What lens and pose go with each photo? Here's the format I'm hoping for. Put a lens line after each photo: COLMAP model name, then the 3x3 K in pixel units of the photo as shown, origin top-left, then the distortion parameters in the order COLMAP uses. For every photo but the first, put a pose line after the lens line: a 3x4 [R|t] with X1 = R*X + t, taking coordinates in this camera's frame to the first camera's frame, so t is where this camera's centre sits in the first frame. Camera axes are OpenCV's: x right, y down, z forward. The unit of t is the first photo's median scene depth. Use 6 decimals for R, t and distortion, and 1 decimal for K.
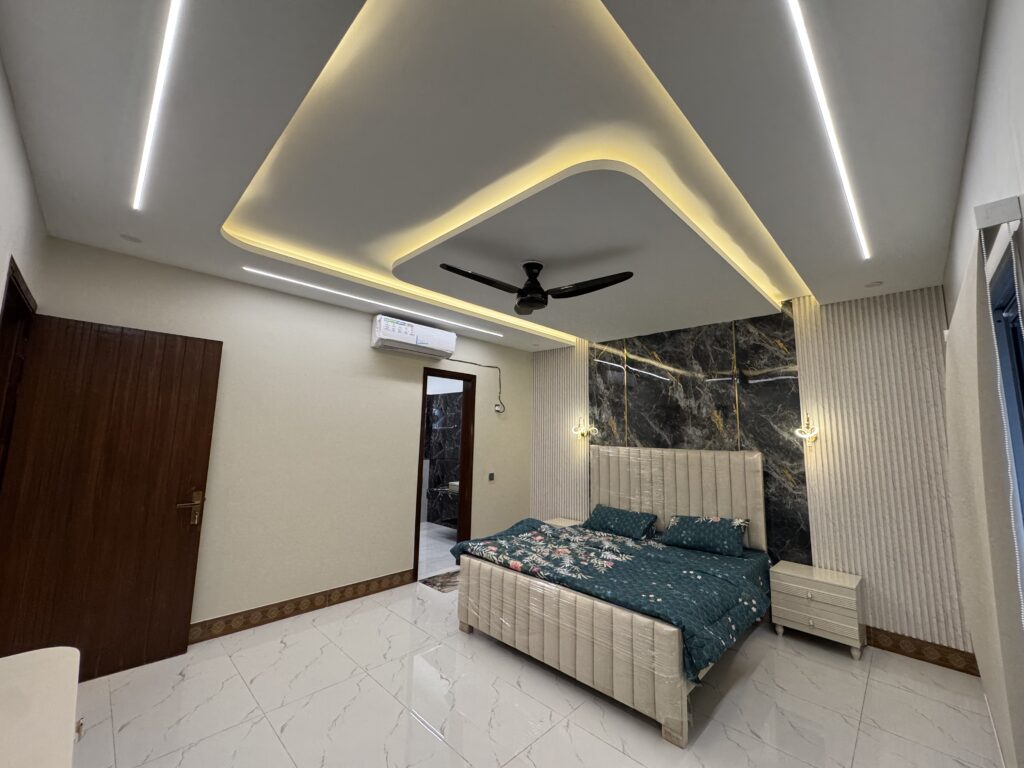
lens RADIAL K [[407.4, 0, 514.2], [0, 407.4, 381.7], [0, 0, 1]] dist [-0.001244, 0.000351]
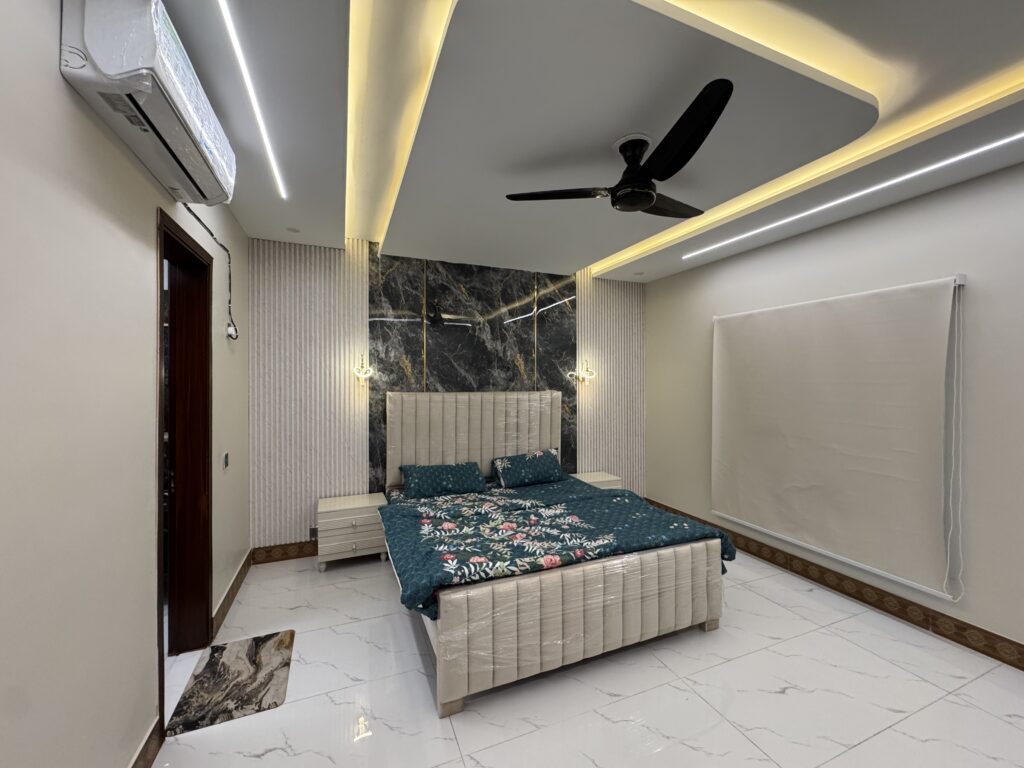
lens RADIAL K [[407.4, 0, 511.6], [0, 407.4, 381.1], [0, 0, 1]] dist [-0.001244, 0.000351]
pose [[0.402712, -0.021877, 0.915065, -0.485238], [-0.112491, 0.990953, 0.073198, 0.065390], [-0.908388, -0.132415, 0.396607, 0.590964]]
